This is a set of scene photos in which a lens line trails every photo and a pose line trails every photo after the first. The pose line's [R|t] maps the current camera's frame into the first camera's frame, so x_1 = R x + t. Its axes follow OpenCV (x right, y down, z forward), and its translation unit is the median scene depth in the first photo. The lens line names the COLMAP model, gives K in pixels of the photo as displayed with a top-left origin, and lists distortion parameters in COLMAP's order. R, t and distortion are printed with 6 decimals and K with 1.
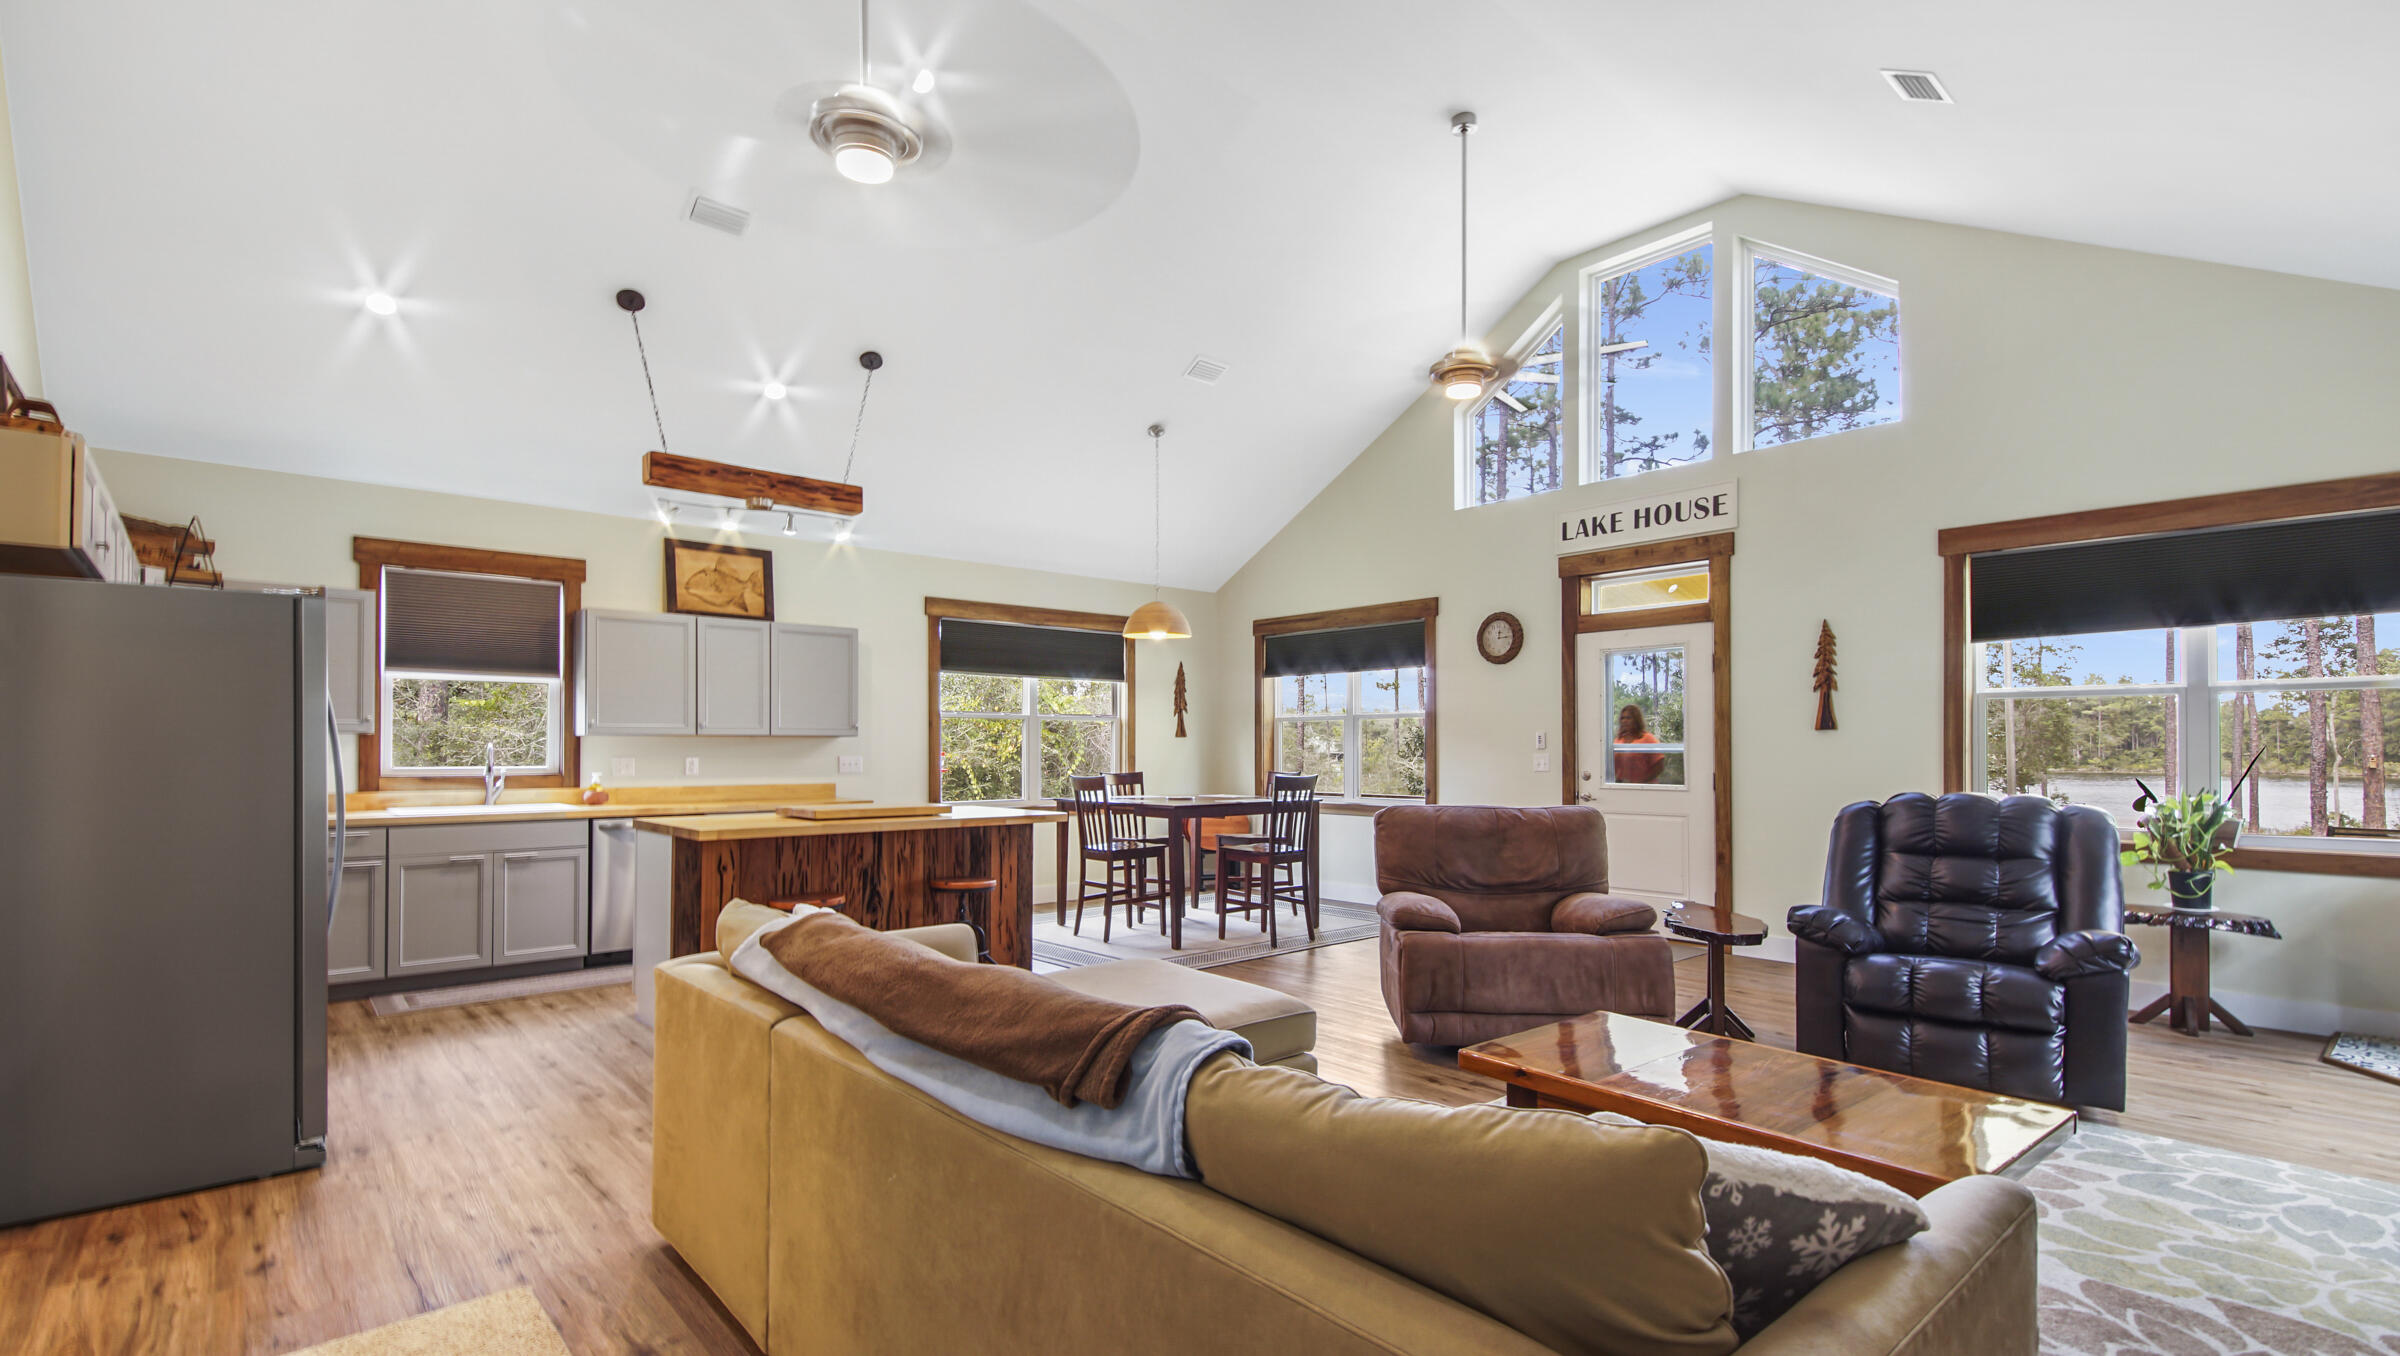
lens RADIAL K [[1098.8, 0, 1198.5], [0, 1098.8, 736.9], [0, 0, 1]] dist [0.019604, -0.006595]
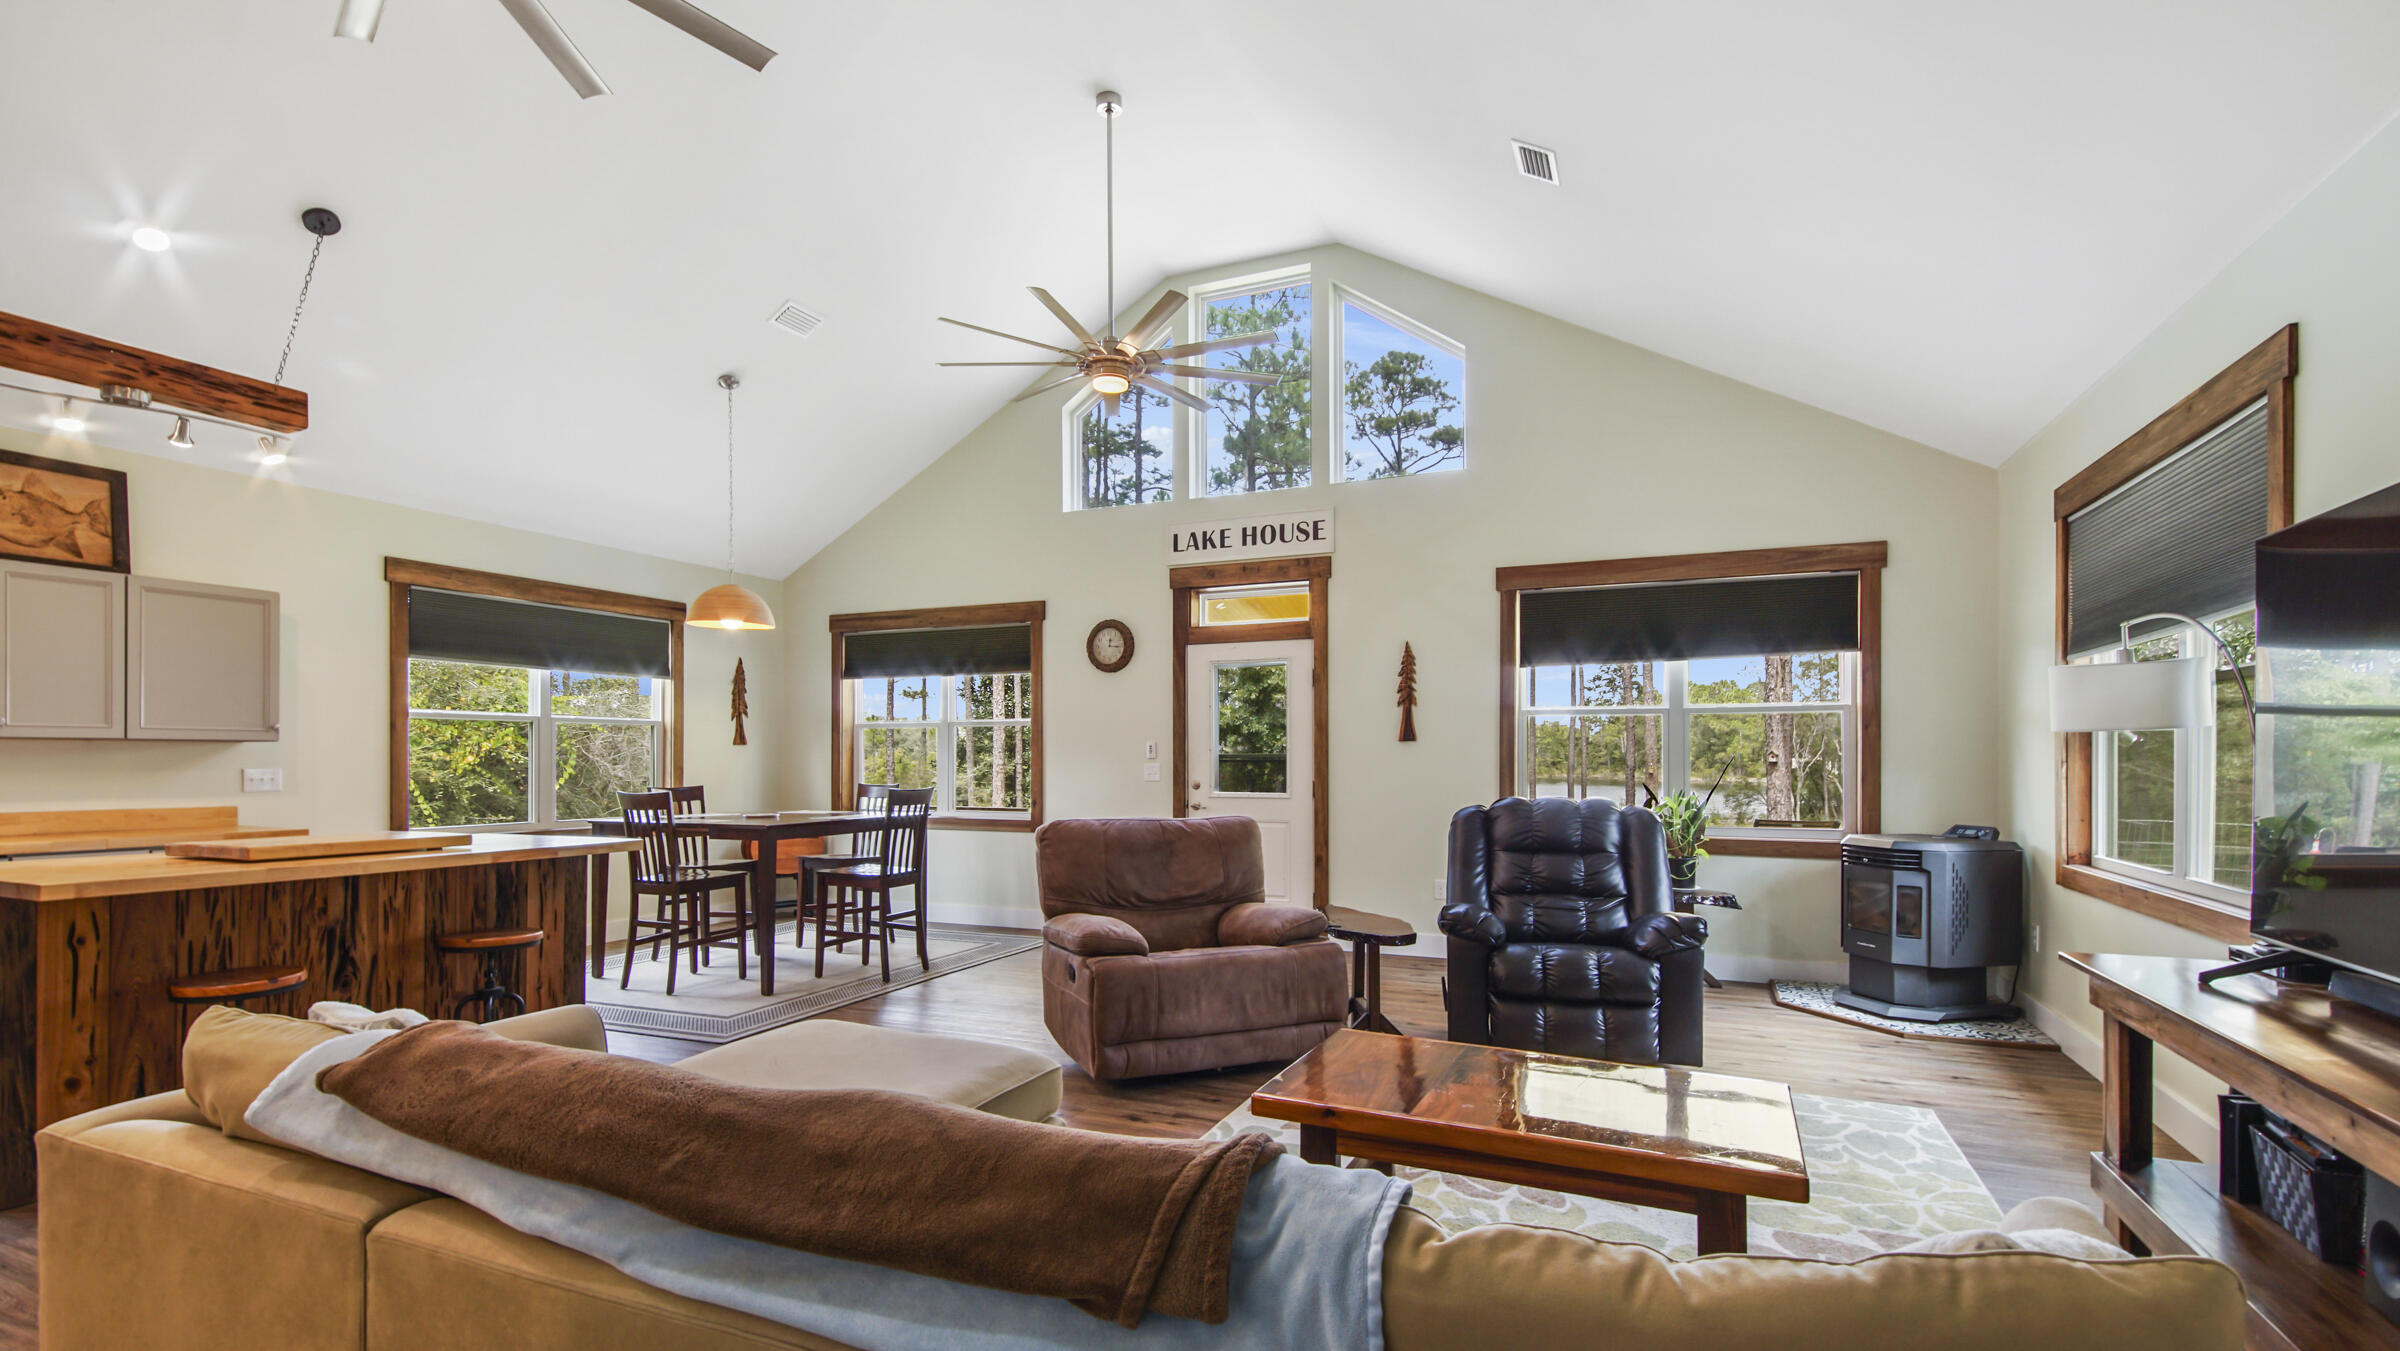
lens RADIAL K [[1090.4, 0, 1203.0], [0, 1090.4, 752.4], [0, 0, 1]] dist [0.017401, -0.010469]
pose [[0.903550, 0.002742, 0.428475, -0.090756], [-0.004947, 0.999980, 0.004033, 0.001228], [-0.428455, -0.005763, 0.903545, 0.108384]]
